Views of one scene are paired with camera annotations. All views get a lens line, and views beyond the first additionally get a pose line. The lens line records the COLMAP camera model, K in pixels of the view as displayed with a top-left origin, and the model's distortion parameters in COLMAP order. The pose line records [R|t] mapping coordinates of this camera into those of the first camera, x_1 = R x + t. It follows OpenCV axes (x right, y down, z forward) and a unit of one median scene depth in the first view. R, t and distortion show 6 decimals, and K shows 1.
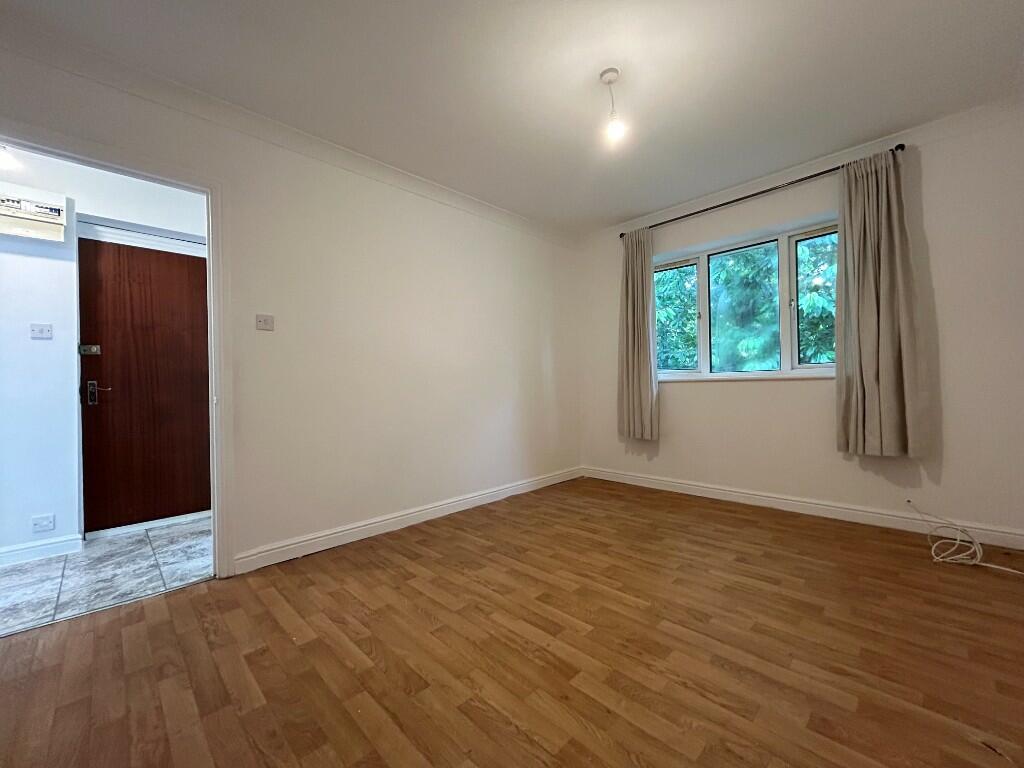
lens RADIAL K [[410.8, 0, 512.0], [0, 410.8, 384.0], [0, 0, 1]] dist [0.020647, 0.000134]
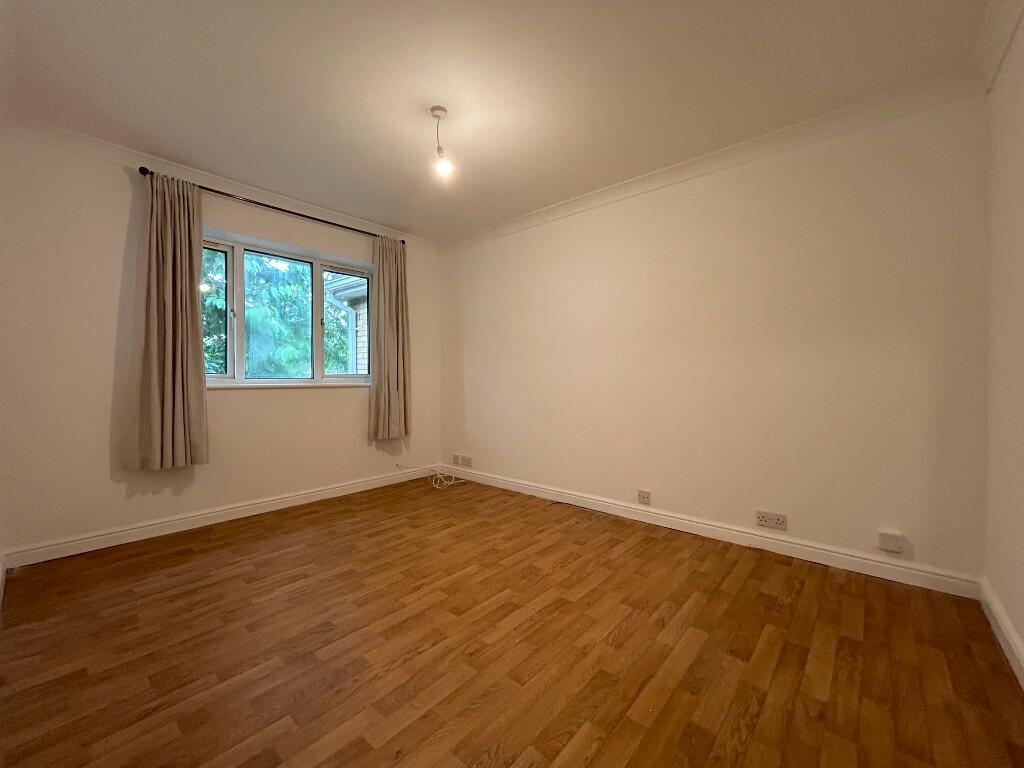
lens RADIAL K [[441.2, 0, 513.7], [0, 441.2, 355.9], [0, 0, 1]] dist [0.000479, 0.000325]
pose [[-0.109723, 0.090871, 0.989800, -0.981430], [0.003073, 0.995838, -0.091084, 0.032342], [-0.993957, -0.006952, -0.109546, 0.986795]]
